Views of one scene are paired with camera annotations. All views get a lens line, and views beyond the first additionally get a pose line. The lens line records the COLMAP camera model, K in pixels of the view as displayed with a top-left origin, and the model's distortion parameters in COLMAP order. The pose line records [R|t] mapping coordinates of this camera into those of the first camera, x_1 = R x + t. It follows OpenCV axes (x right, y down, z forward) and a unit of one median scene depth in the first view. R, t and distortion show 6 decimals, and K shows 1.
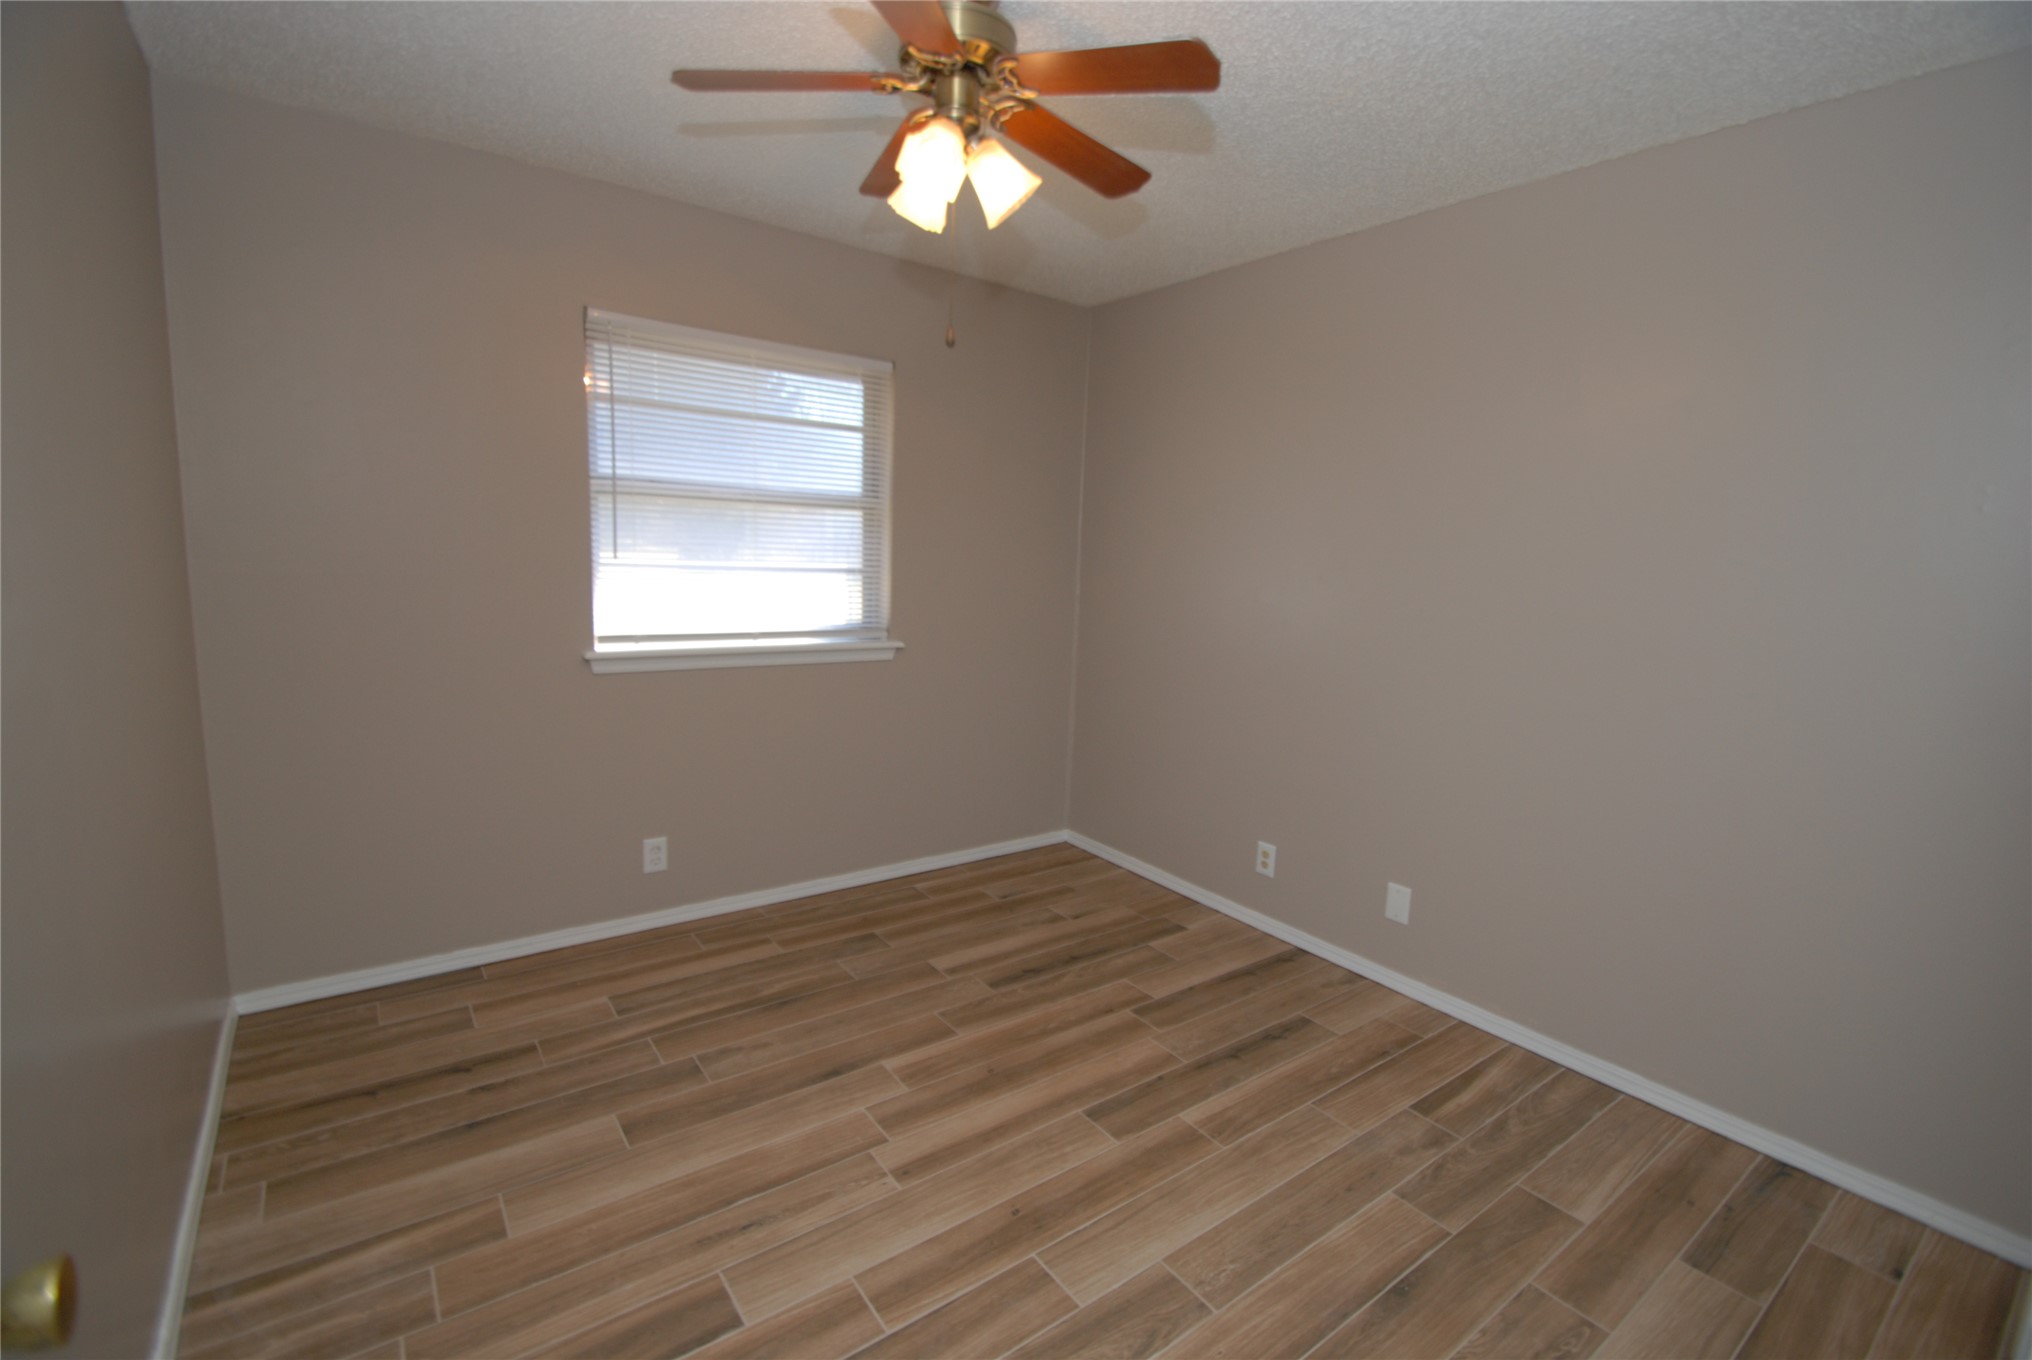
lens RADIAL K [[891.7, 0, 1019.8], [0, 891.7, 677.5], [0, 0, 1]] dist [-0.004225, -0.007722]
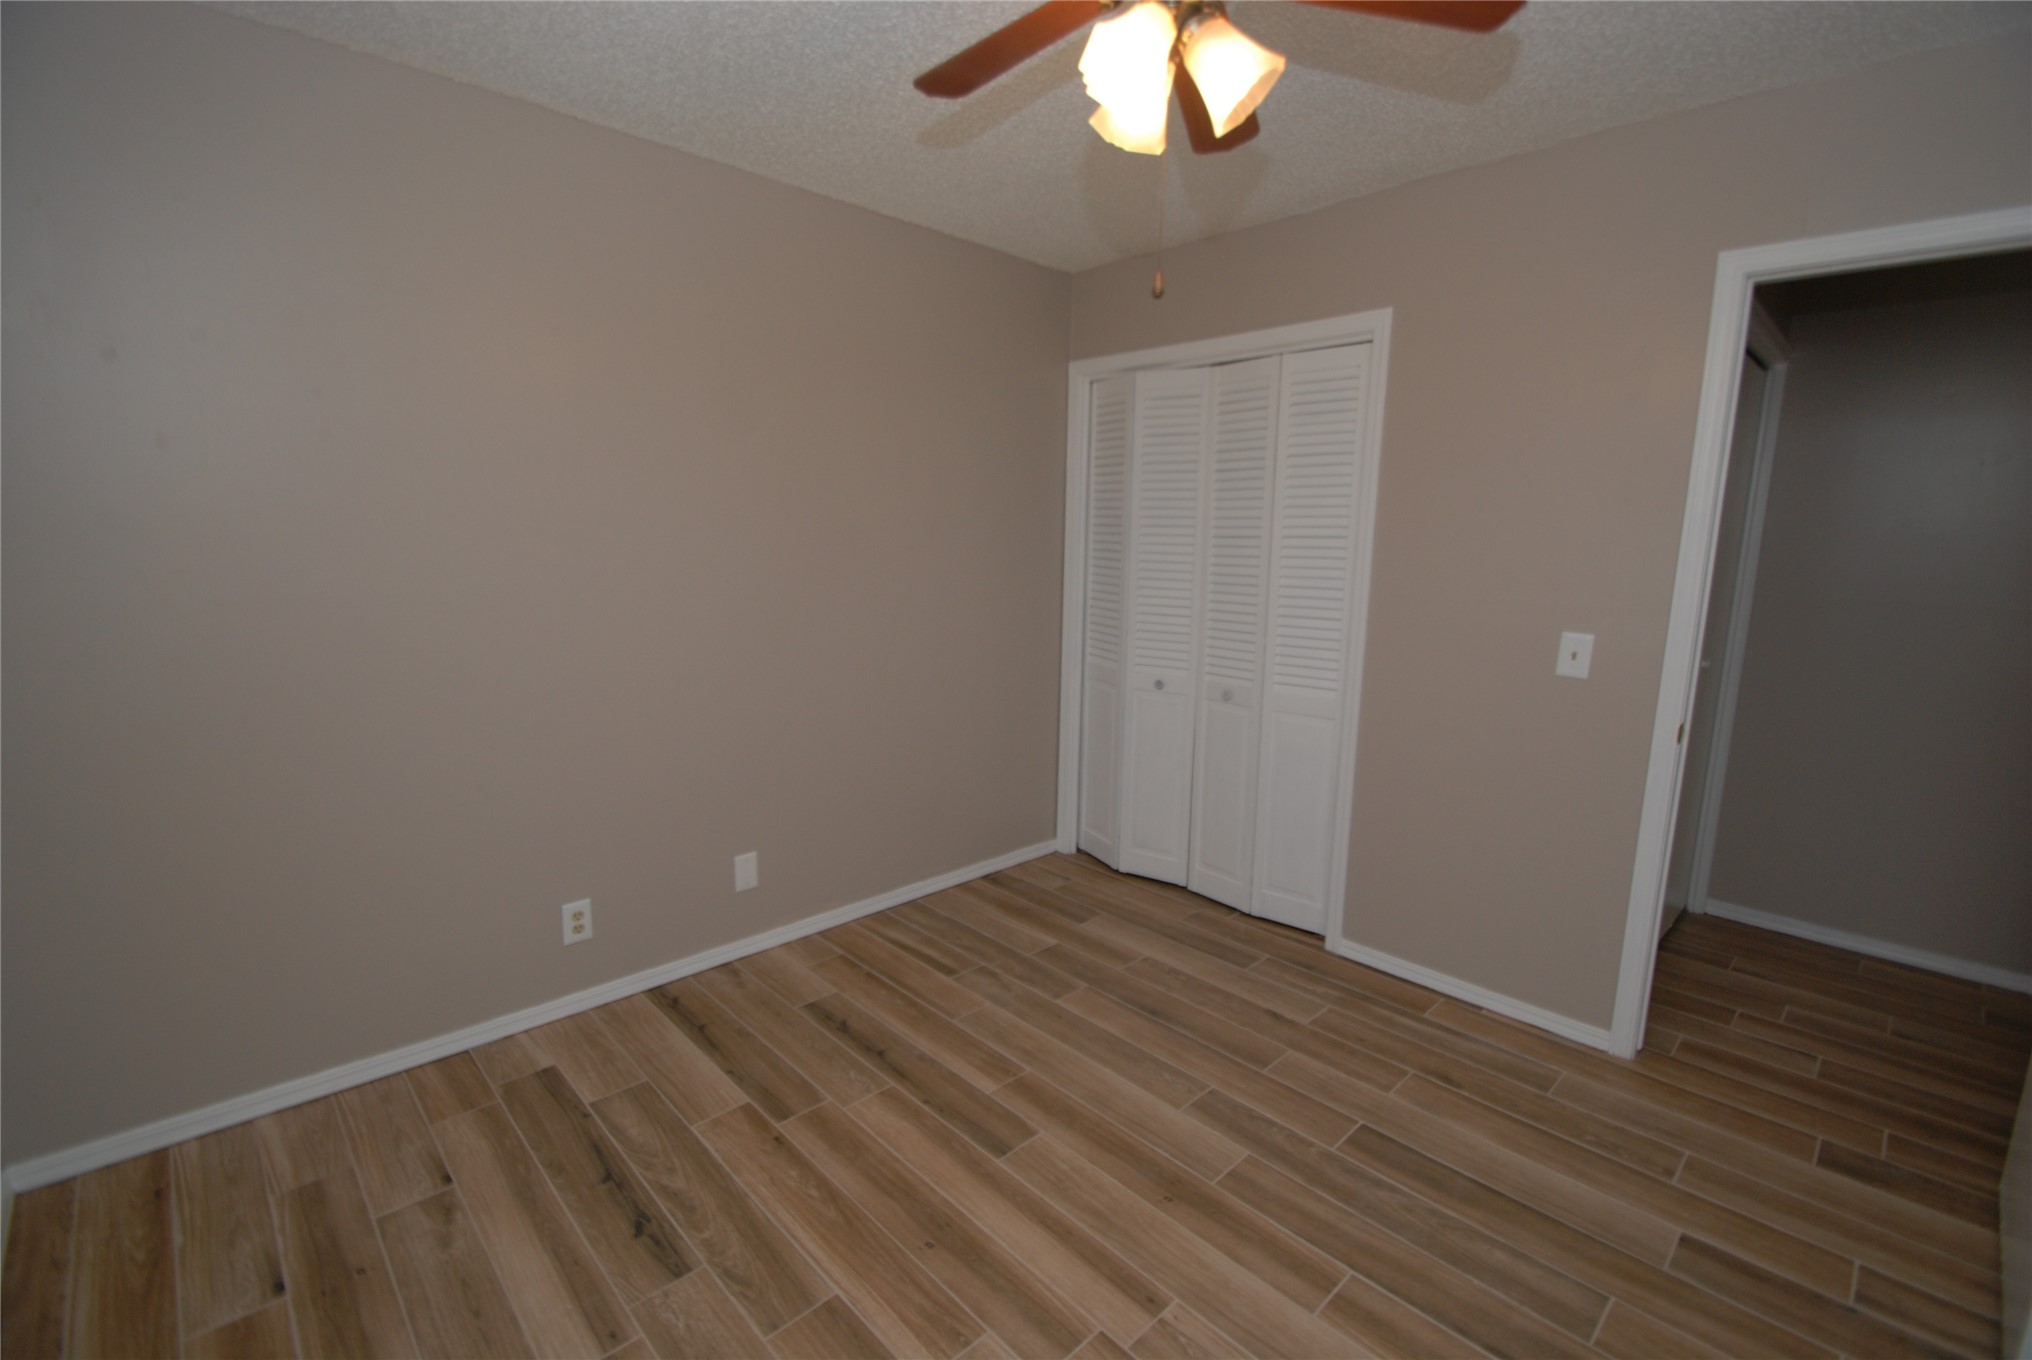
lens RADIAL K [[891.7, 0, 1018.3], [0, 891.7, 680.9], [0, 0, 1]] dist [-0.004225, -0.007722]
pose [[-0.132117, -0.203764, 0.970065, -0.661385], [0.118739, 0.968343, 0.219574, -0.168463], [-0.984097, 0.144194, -0.103740, 0.927478]]
